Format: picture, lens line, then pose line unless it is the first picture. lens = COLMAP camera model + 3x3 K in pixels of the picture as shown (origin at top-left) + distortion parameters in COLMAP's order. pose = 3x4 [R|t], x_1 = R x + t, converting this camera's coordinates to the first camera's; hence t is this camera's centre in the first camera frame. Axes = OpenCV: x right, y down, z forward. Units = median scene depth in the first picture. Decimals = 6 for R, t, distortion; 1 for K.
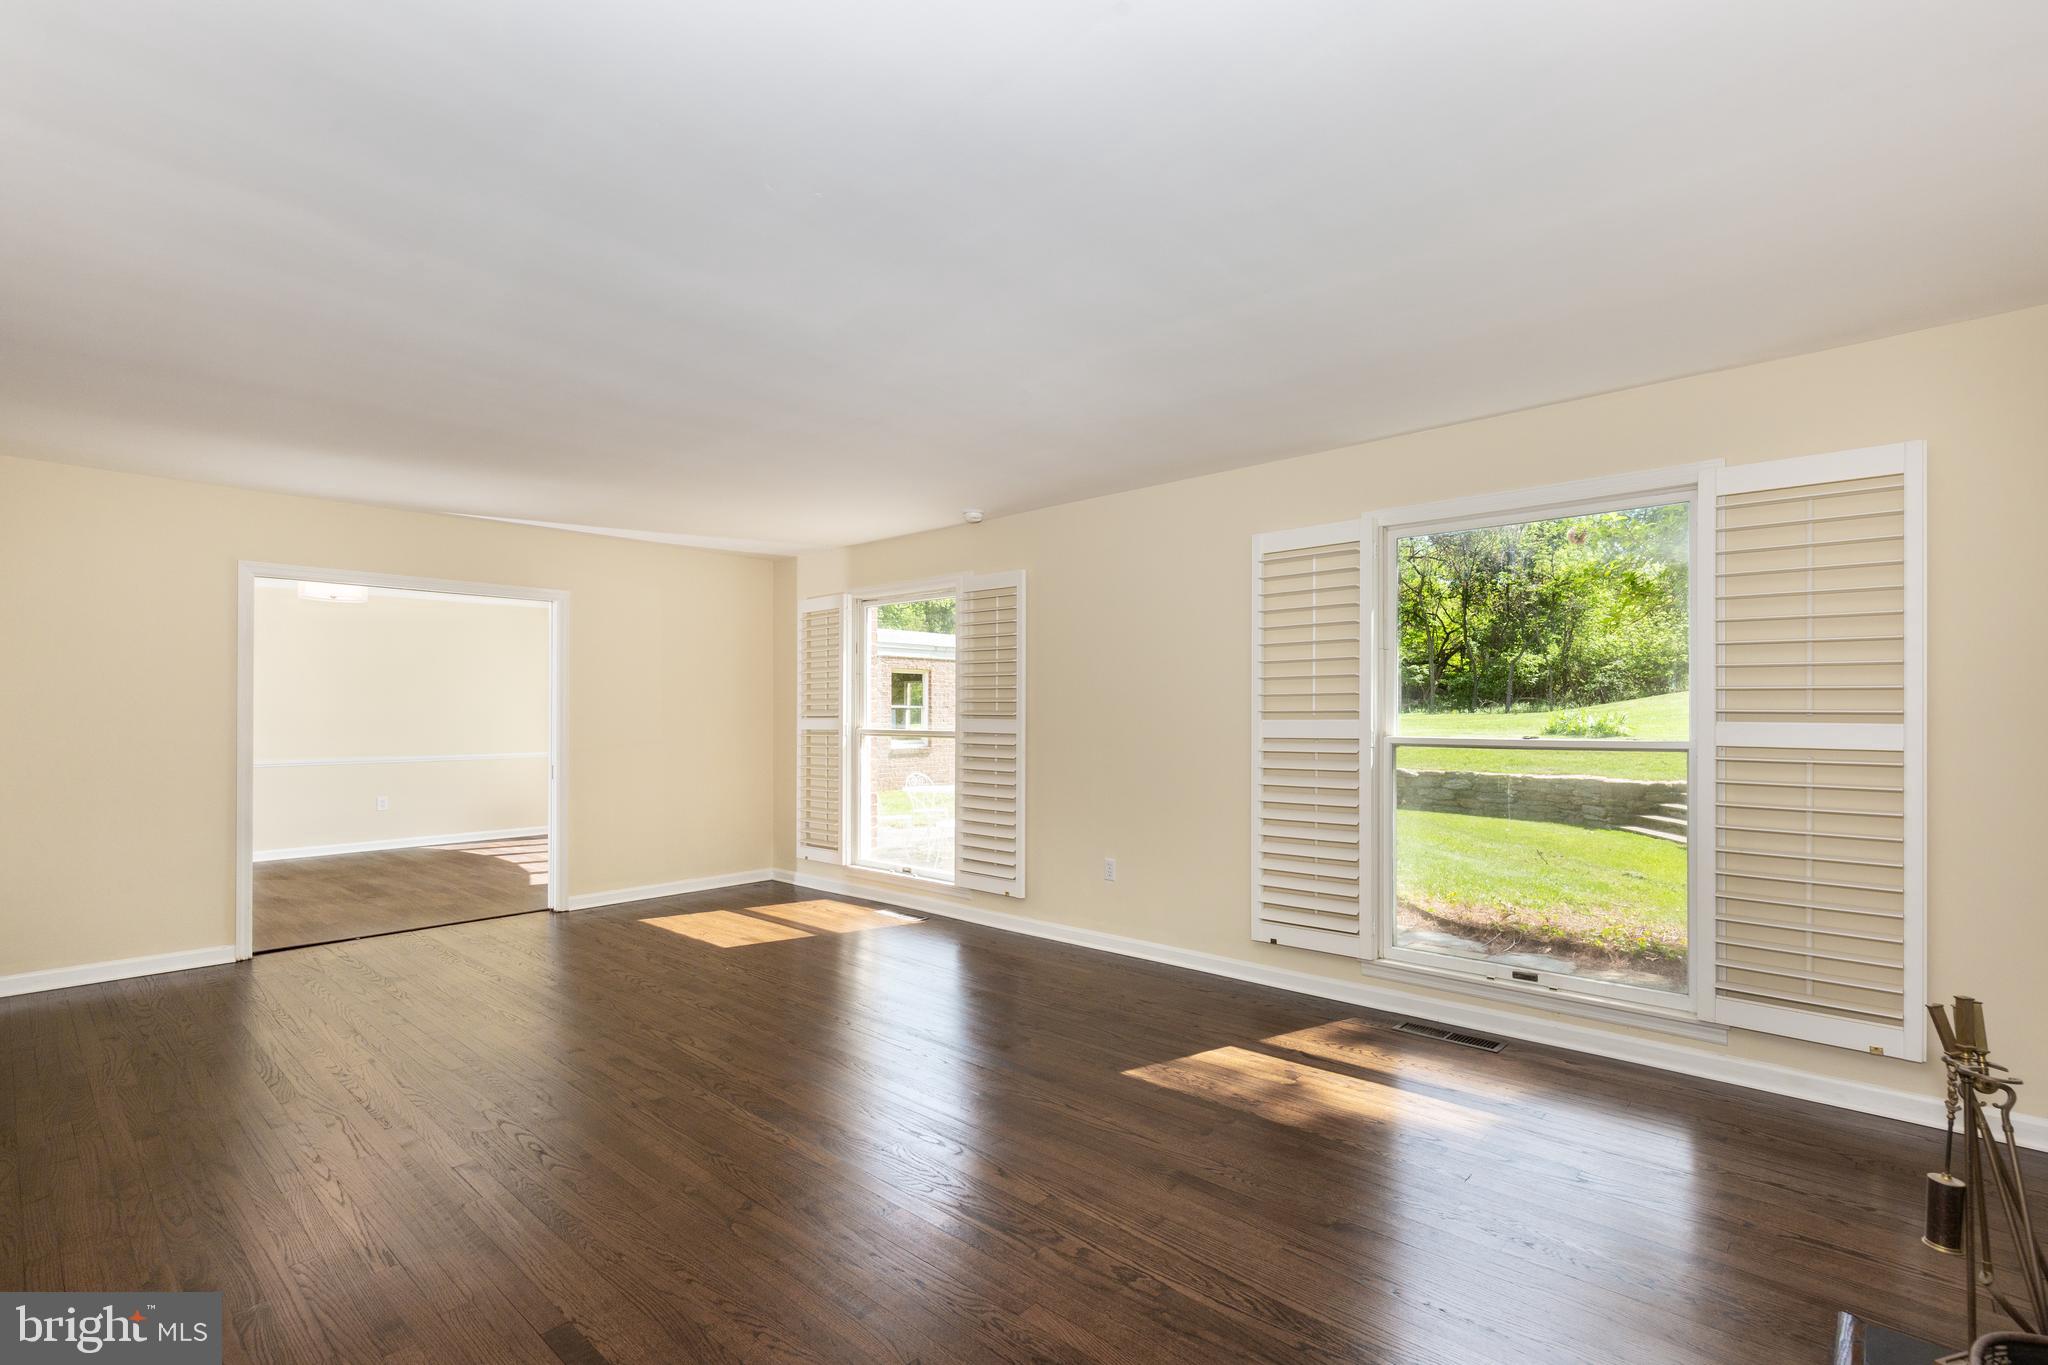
lens RADIAL K [[967.2, 0, 1023.5], [0, 967.2, 696.5], [0, 0, 1]] dist [0.014475, -0.006718]
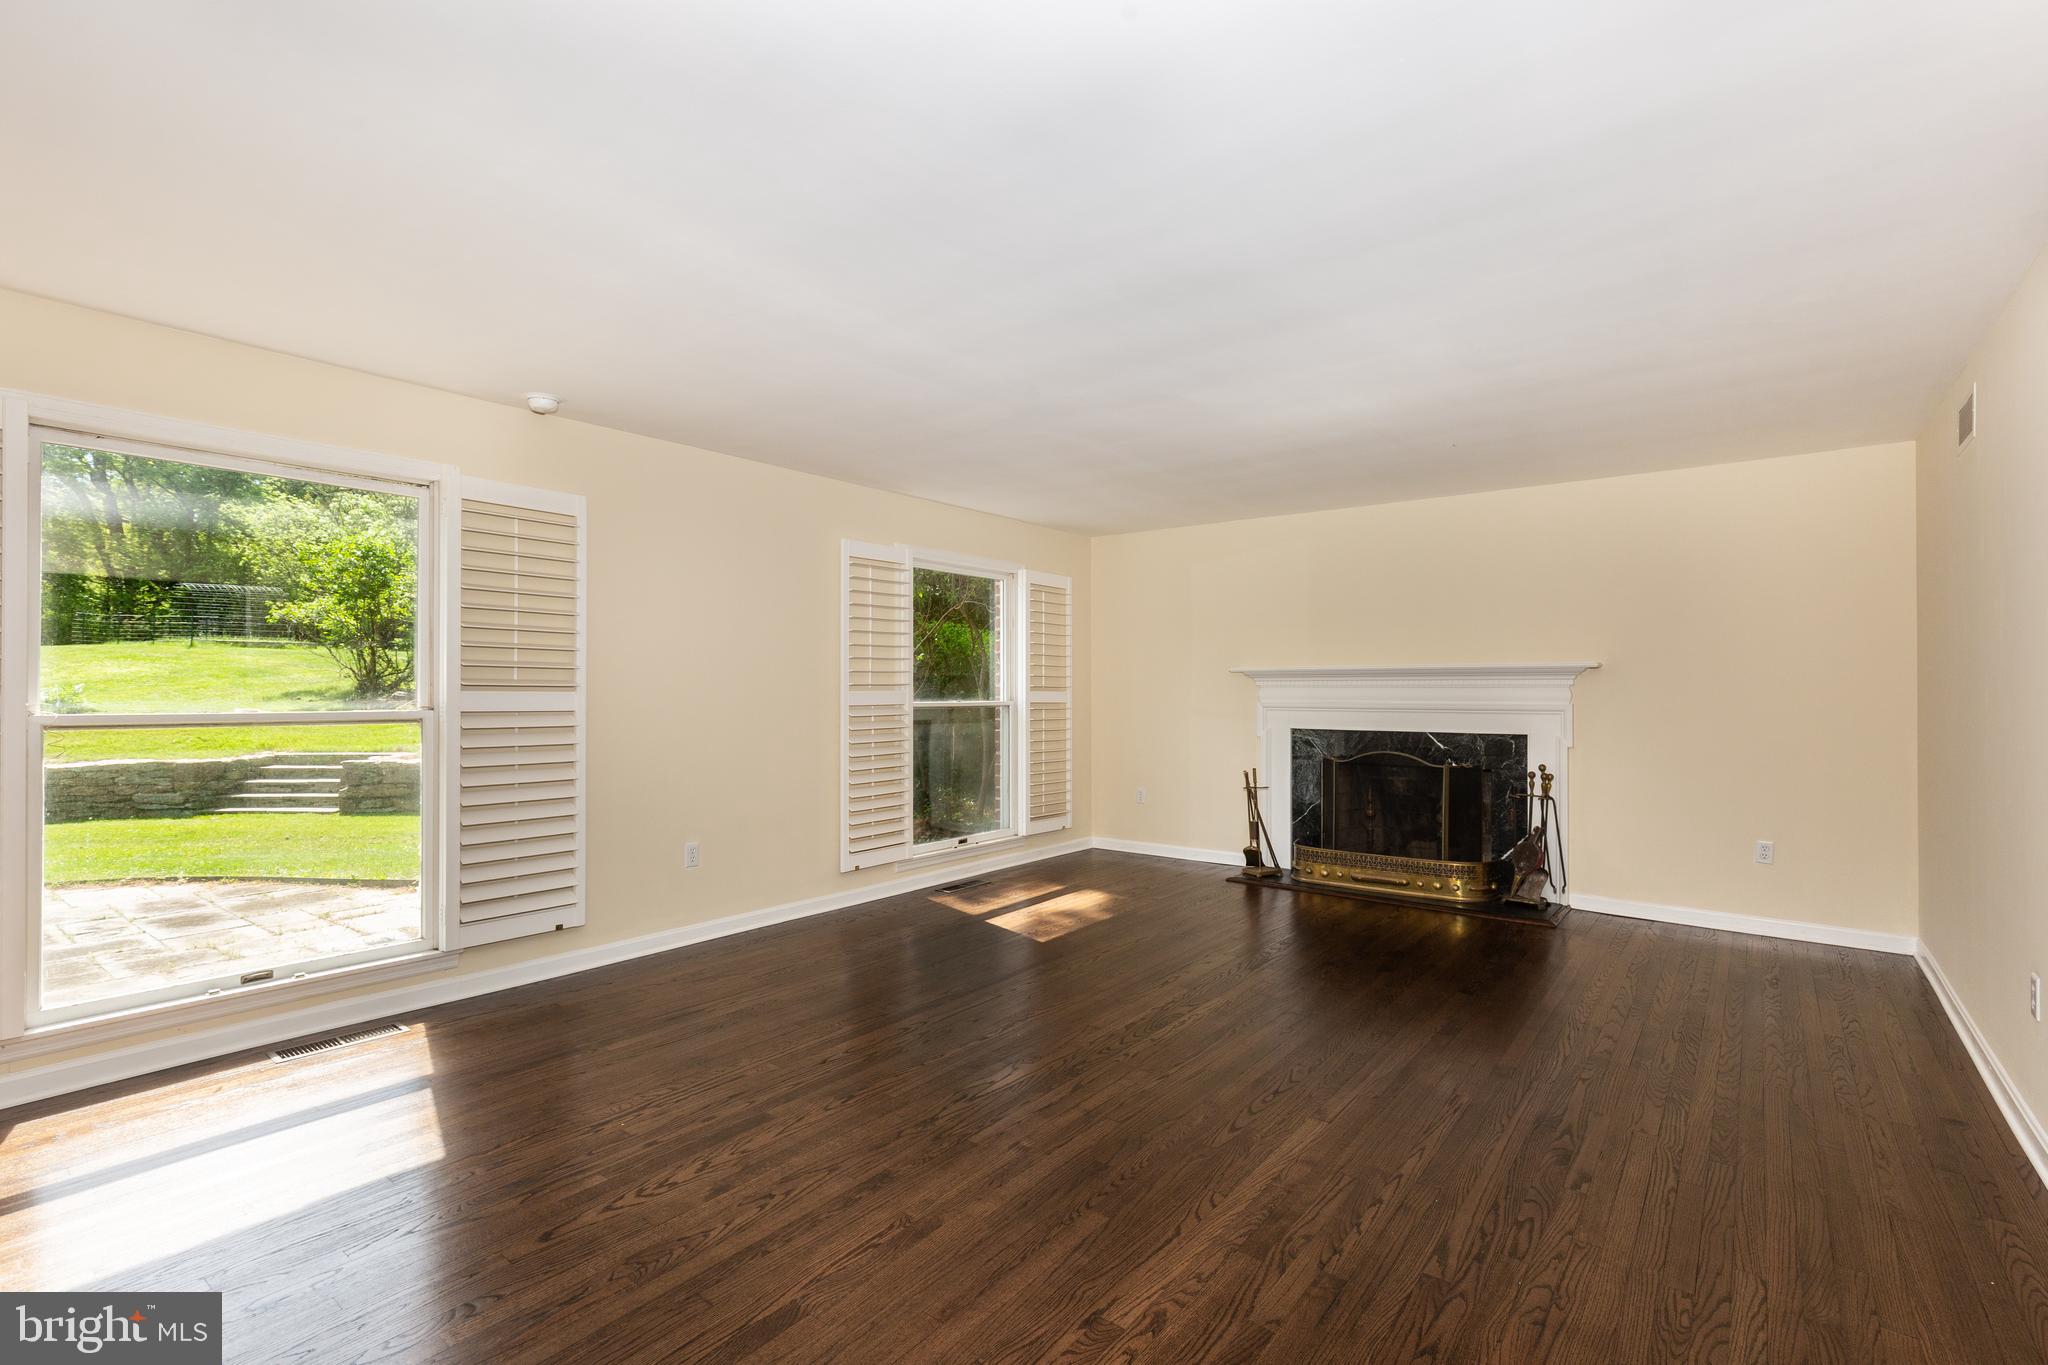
lens RADIAL K [[967.2, 0, 1023.5], [0, 967.2, 696.5], [0, 0, 1]] dist [0.014475, -0.006718]
pose [[-0.107080, -0.007511, 0.994222, -0.801248], [-0.019605, 0.999793, 0.005441, 0.015563], [-0.994057, -0.018909, -0.107205, 0.733833]]
